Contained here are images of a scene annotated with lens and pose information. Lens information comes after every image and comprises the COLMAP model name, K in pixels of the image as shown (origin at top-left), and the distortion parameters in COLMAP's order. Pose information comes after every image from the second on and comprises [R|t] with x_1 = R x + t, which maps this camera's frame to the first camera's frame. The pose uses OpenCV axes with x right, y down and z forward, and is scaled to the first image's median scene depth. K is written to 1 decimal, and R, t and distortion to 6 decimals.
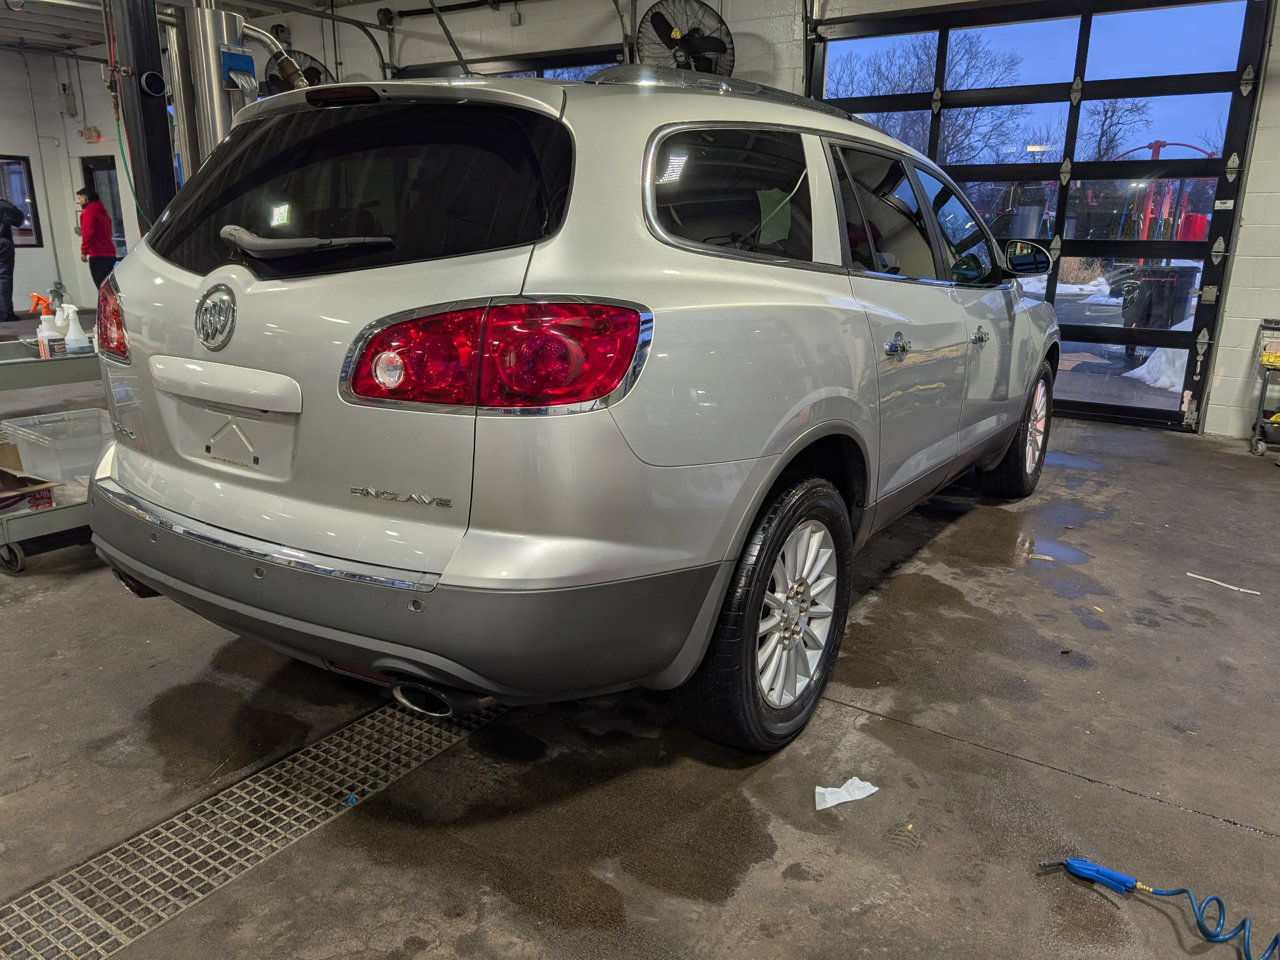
lens RADIAL K [[919.7, 0, 654.3], [0, 919.7, 488.0], [0, 0, 1]] dist [0.015564, -0.008580]
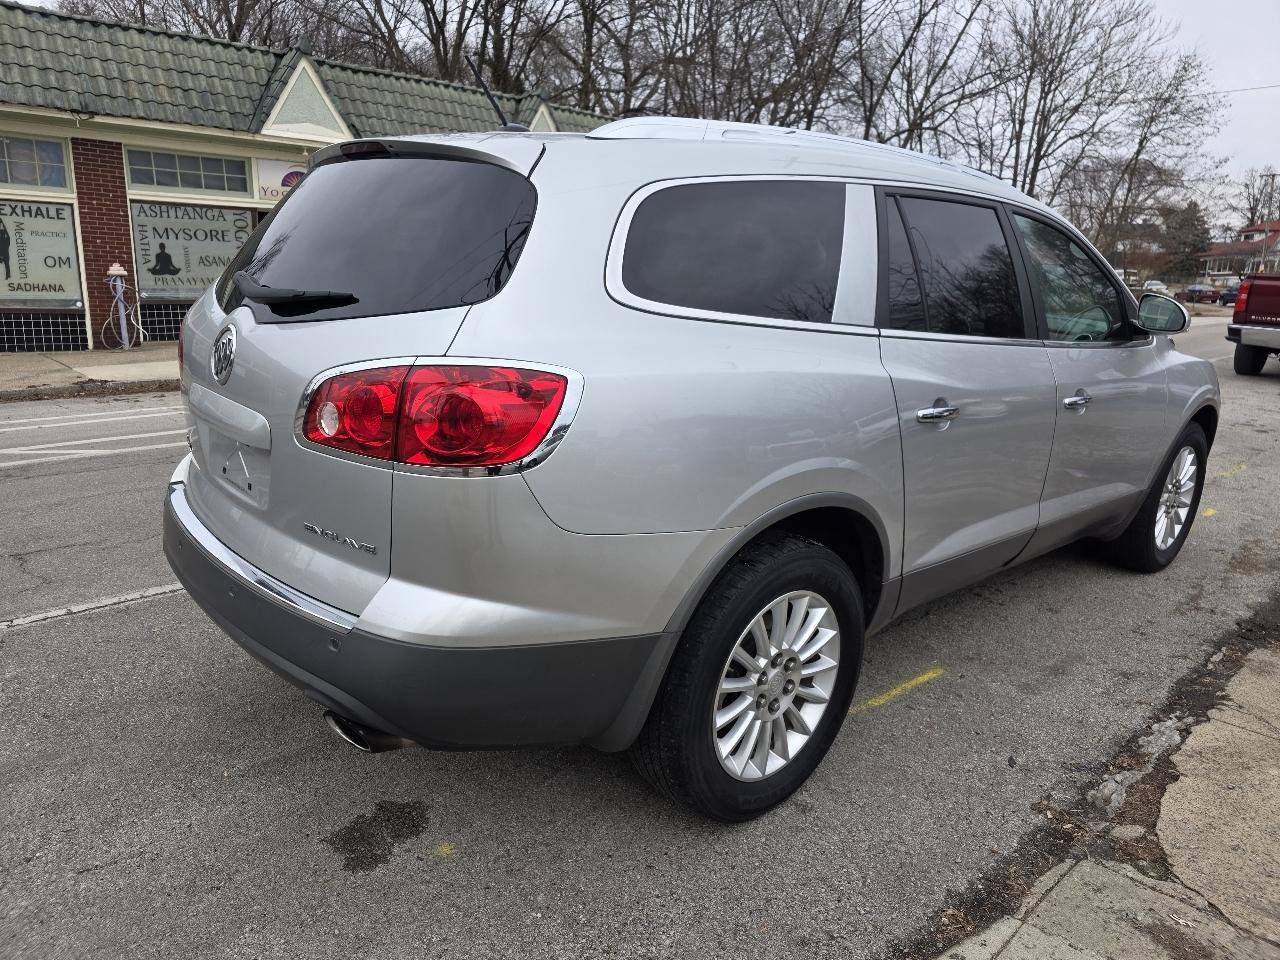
lens RADIAL K [[853.1, 0, 644.5], [0, 853.1, 498.3], [0, 0, 1]] dist [0.042488, -0.030715]
pose [[0.965640, 0.097584, -0.240867, 0.217241], [-0.094914, 0.995227, 0.022690, -0.067755], [0.241932, 0.000951, 0.970293, 0.099956]]
